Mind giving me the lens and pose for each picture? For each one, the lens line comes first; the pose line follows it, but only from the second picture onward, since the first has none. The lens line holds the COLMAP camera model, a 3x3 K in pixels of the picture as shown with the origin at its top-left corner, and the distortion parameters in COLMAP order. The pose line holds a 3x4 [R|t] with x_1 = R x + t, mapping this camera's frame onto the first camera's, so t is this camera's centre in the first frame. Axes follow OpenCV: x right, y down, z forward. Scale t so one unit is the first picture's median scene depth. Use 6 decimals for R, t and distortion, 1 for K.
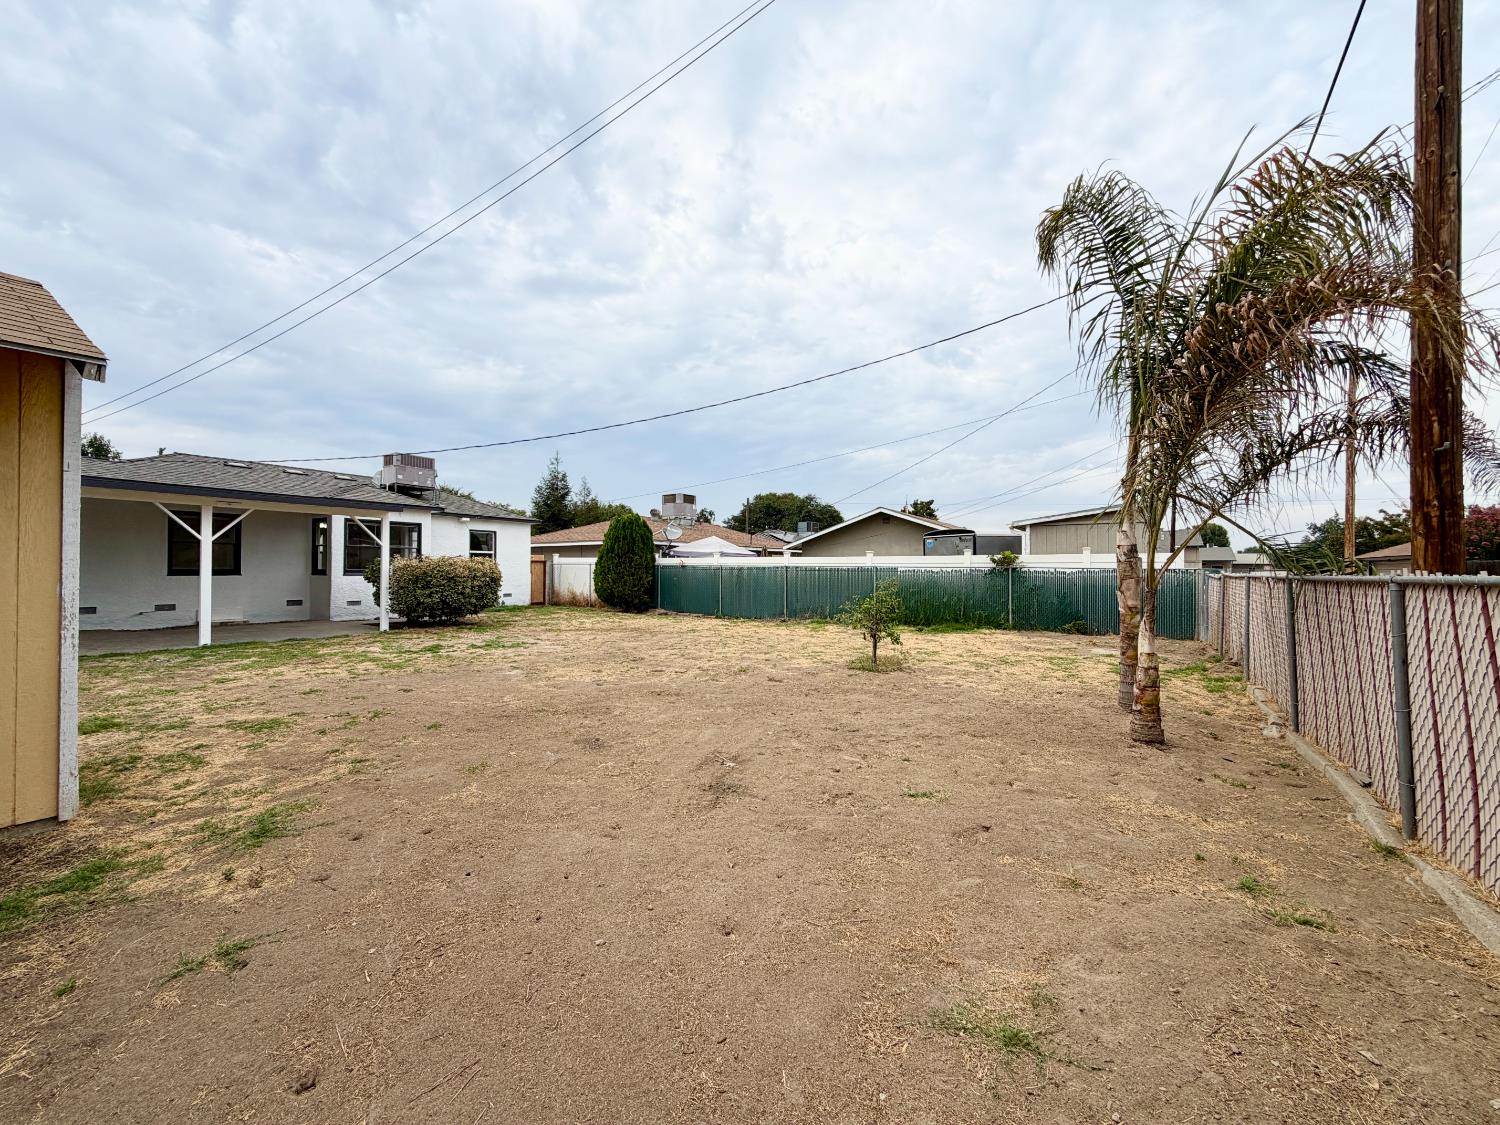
lens RADIAL K [[592.1, 0, 750.0], [0, 592.1, 562.5], [0, 0, 1]] dist [-0.001864, -0.000191]
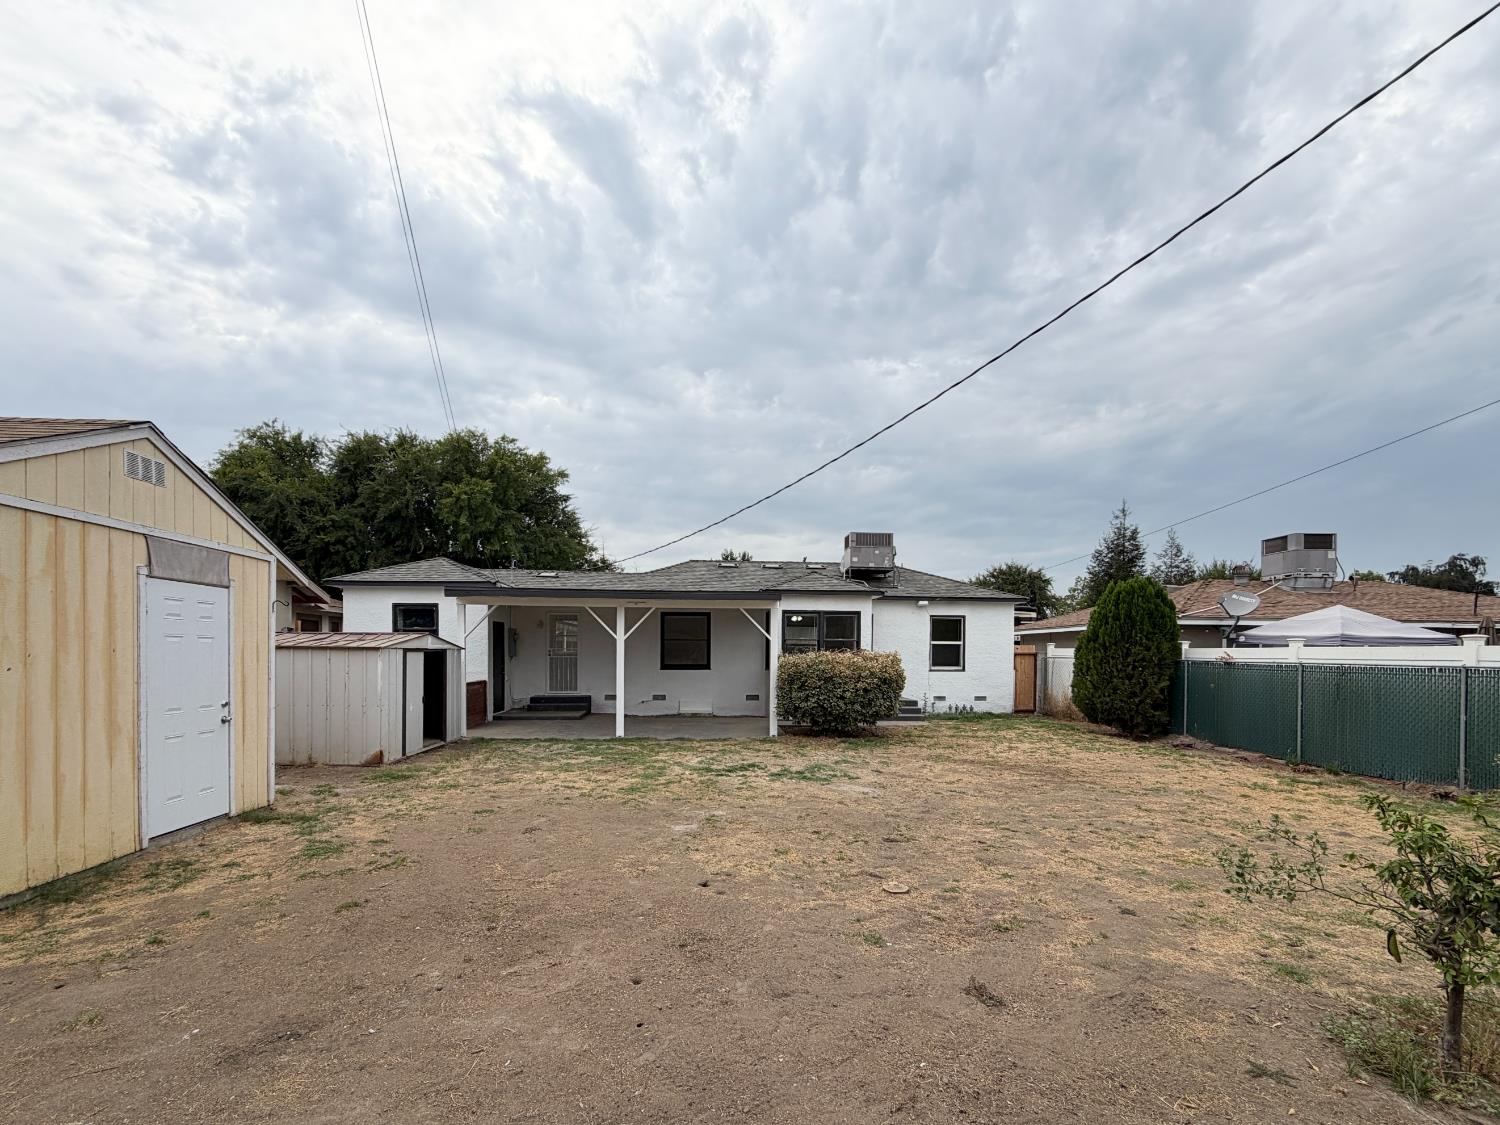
lens RADIAL K [[676.6, 0, 750.3], [0, 676.6, 646.1], [0, 0, 1]] dist [-0.011349, 0.000632]
pose [[0.605166, -0.011335, -0.796019, 0.066533], [0.007261, 0.999936, -0.008719, -0.004323], [0.796066, -0.000504, 0.605209, 0.148199]]
